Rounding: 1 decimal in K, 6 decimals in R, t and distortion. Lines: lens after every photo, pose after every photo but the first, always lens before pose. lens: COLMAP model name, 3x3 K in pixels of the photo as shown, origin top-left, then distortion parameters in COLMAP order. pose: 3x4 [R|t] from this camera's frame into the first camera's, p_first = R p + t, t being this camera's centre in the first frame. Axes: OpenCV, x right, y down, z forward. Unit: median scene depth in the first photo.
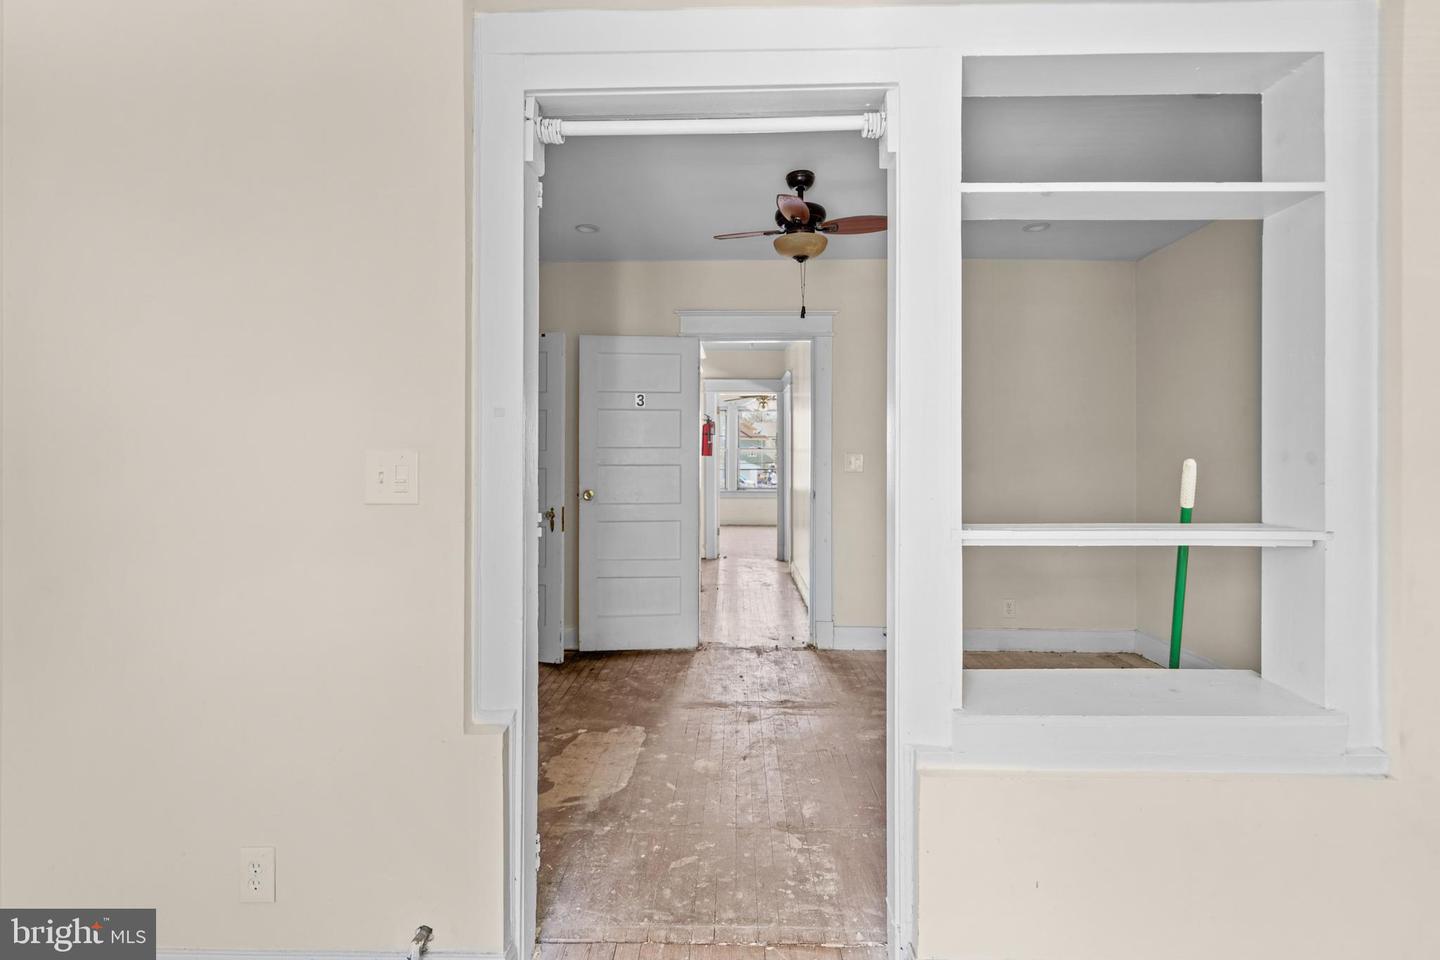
lens RADIAL K [[680.6, 0, 726.6], [0, 680.6, 481.0], [0, 0, 1]] dist [-0.077296, 0.032079]
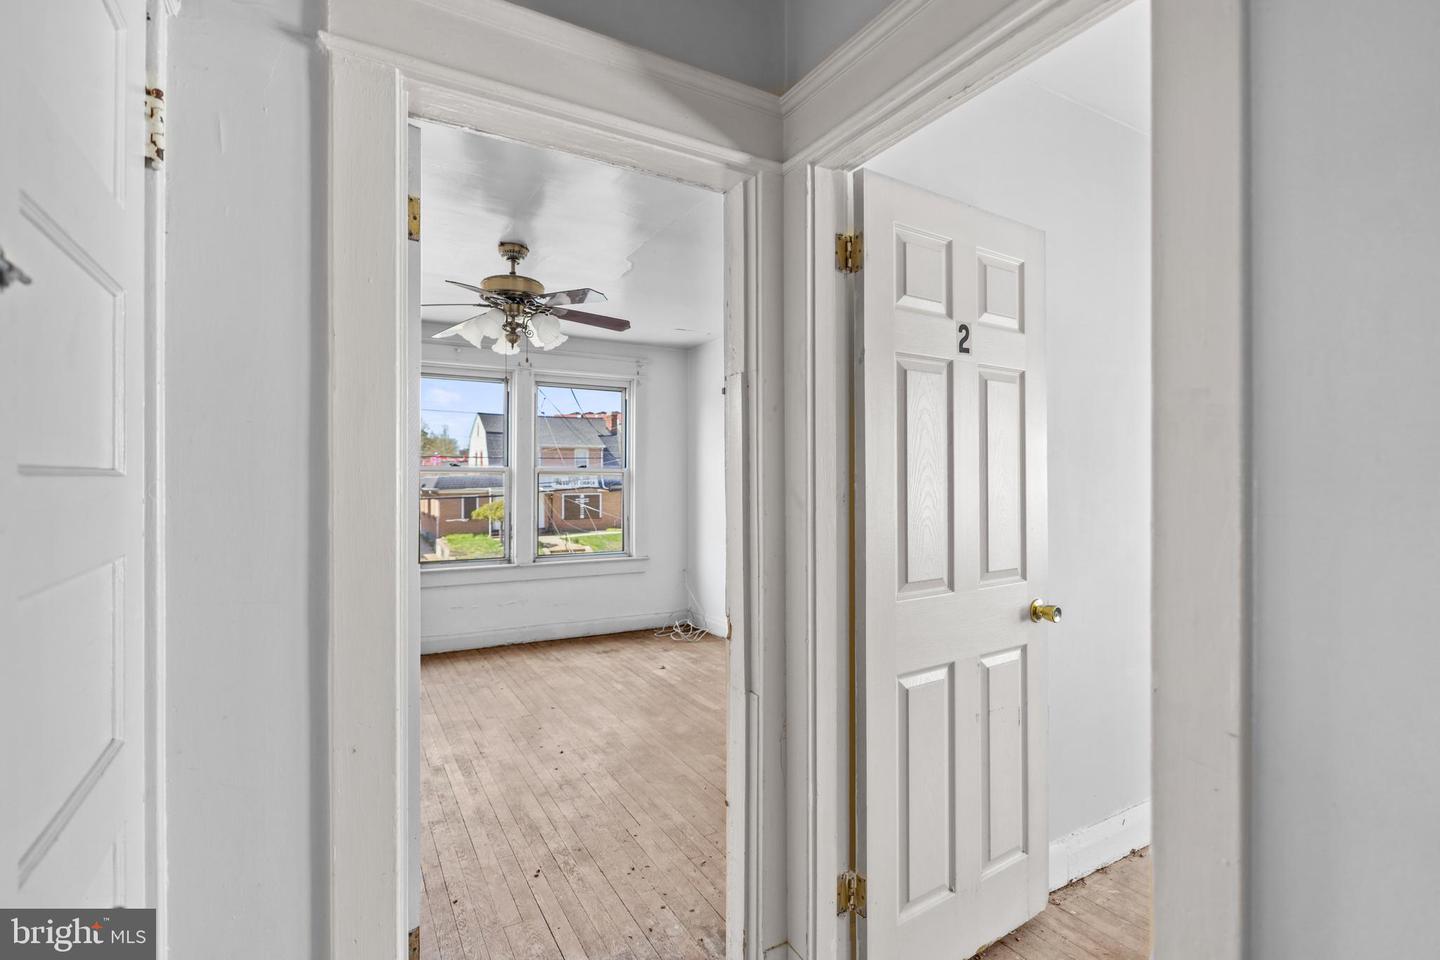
lens RADIAL K [[672.0, 0, 718.7], [0, 672.0, 488.1], [0, 0, 1]] dist [0.000615, 0.000150]
pose [[0.862640, -0.002610, 0.505812, -0.031998], [0.016008, 0.999627, -0.022142, -0.033621], [-0.505565, 0.027198, 0.862360, 0.841154]]
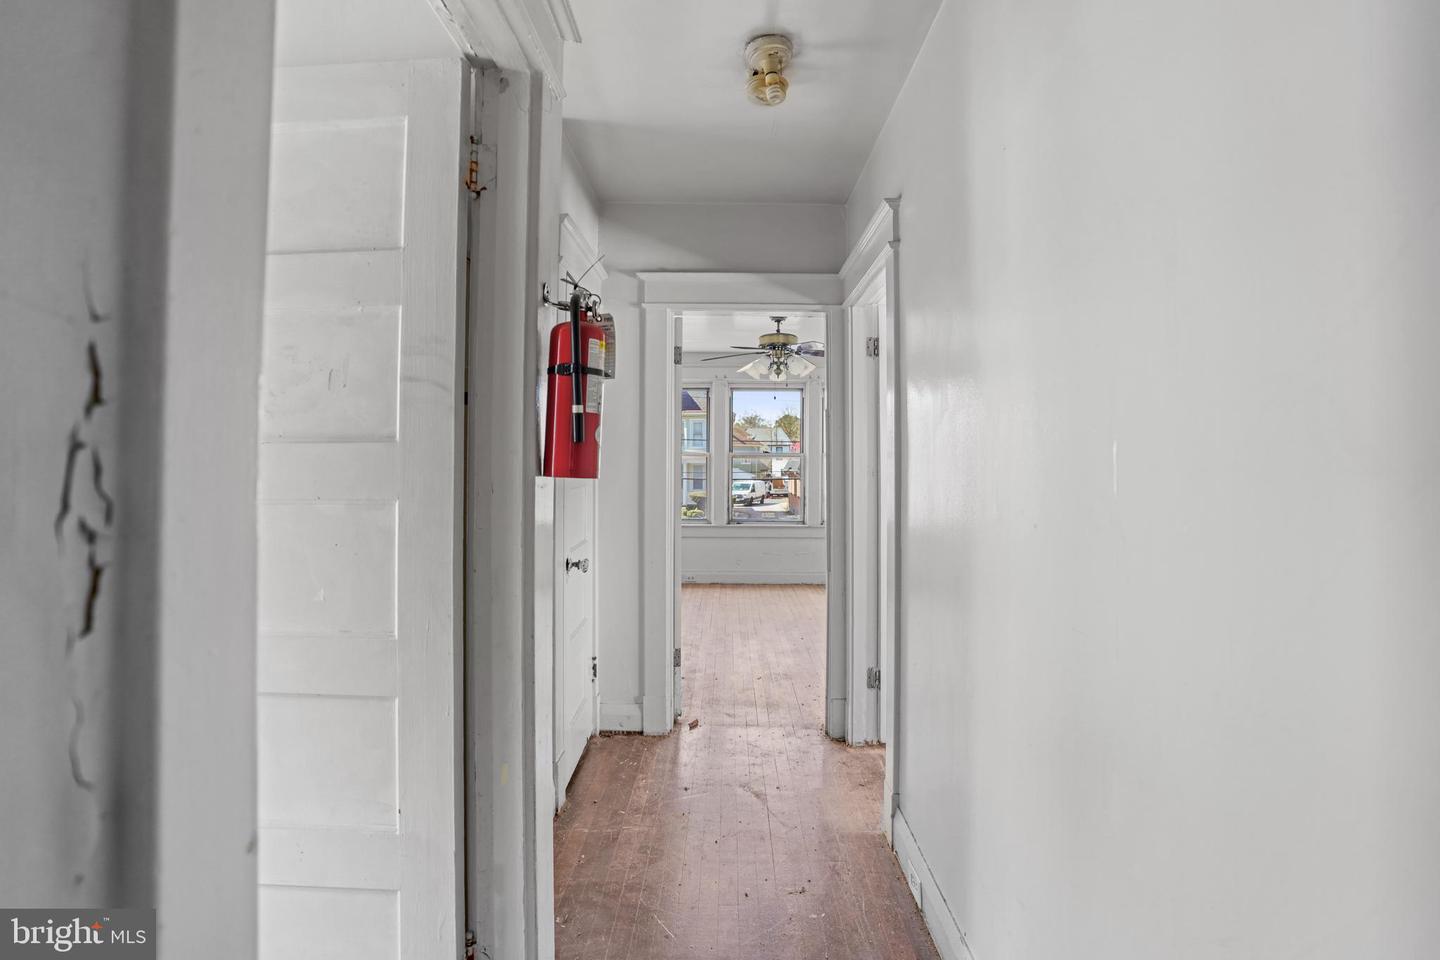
lens RADIAL K [[680.6, 0, 726.6], [0, 680.6, 481.0], [0, 0, 1]] dist [-0.077296, 0.032079]
pose [[0.999932, 0.005229, 0.010432, 0.012704], [-0.005131, 0.999942, -0.009441, -0.026133], [-0.010480, 0.009387, 0.999901, 0.610022]]
